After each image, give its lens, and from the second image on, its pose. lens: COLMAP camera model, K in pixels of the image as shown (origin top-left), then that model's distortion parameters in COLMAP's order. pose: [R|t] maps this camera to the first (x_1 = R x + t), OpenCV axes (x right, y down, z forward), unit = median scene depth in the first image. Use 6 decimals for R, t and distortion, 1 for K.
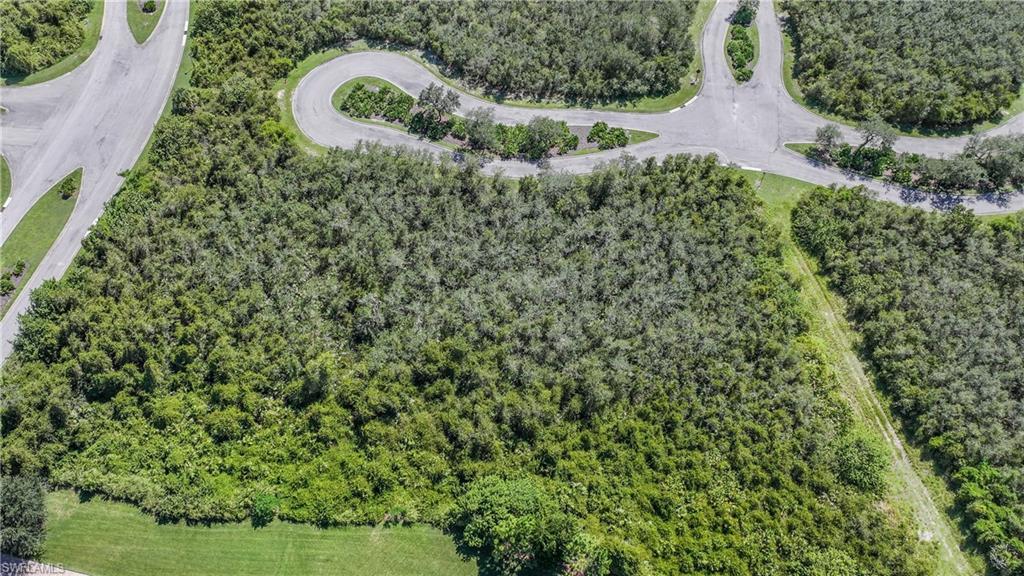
lens RADIAL K [[835.0, 0, 513.4], [0, 835.0, 288.4], [0, 0, 1]] dist [0.000762, 0.004010]
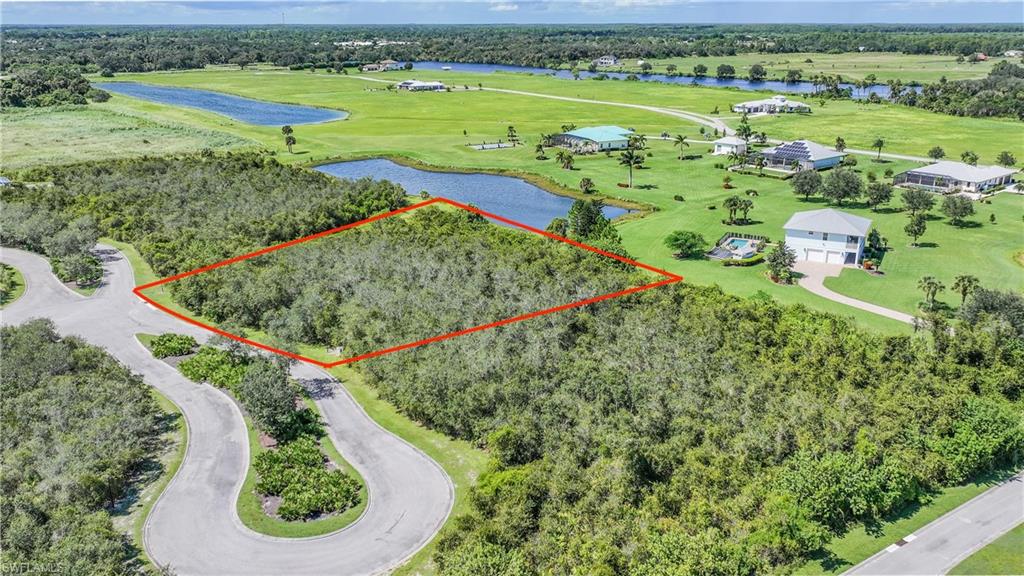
lens RADIAL K [[833.3, 0, 514.1], [0, 833.3, 285.4], [0, 0, 1]] dist [0.005718, -0.004865]
pose [[-0.735674, -0.214158, 0.642589, -0.562789], [0.556863, 0.348855, 0.753793, -0.579089], [-0.385601, 0.912380, -0.137387, 0.918111]]
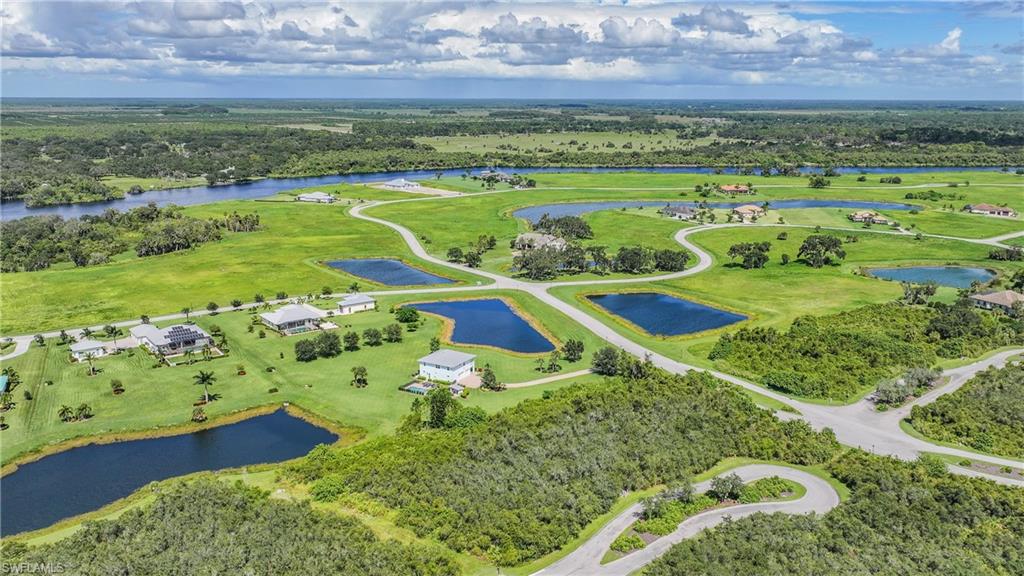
lens RADIAL K [[829.6, 0, 514.4], [0, 829.6, 289.0], [0, 0, 1]] dist [0.004860, -0.002370]
pose [[-0.710640, 0.146711, -0.688089, 0.926917], [-0.589058, 0.410716, 0.695933, -0.996357], [0.384710, 0.899882, -0.205450, 0.845451]]
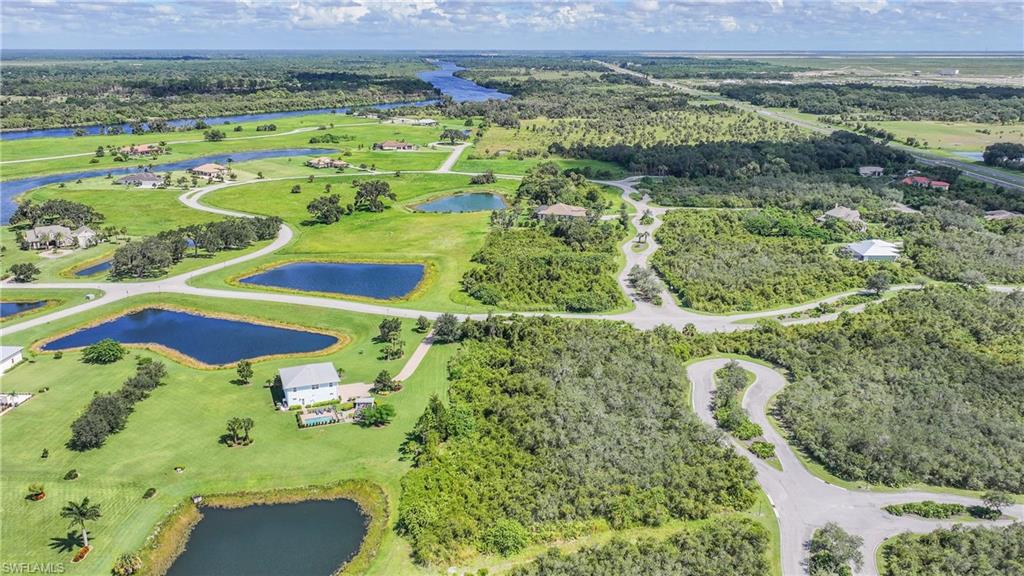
lens RADIAL K [[829.6, 0, 514.4], [0, 829.6, 289.0], [0, 0, 1]] dist [0.004860, -0.002370]
pose [[0.093648, 0.268587, -0.958692, 1.200388], [-0.825191, 0.559691, 0.076195, -0.101808], [0.557036, 0.783969, 0.274050, 0.246169]]
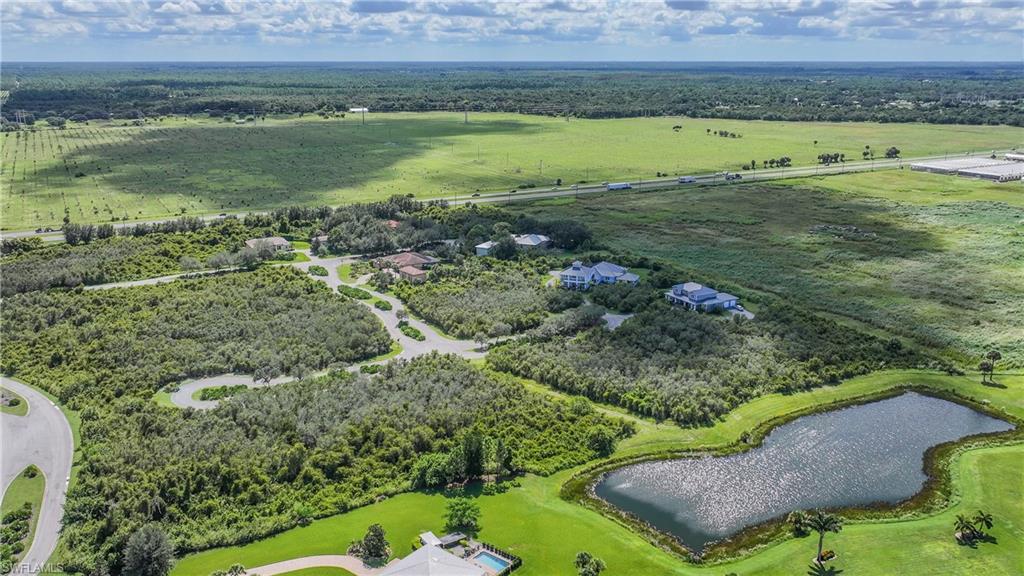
lens RADIAL K [[842.6, 0, 513.2], [0, 842.6, 292.2], [0, 0, 1]] dist [0.003024, 0.000924]
pose [[0.806870, -0.169597, 0.565860, -0.581433], [0.494431, 0.718077, -0.489799, 0.669294], [-0.323262, 0.674983, 0.663249, -0.322559]]
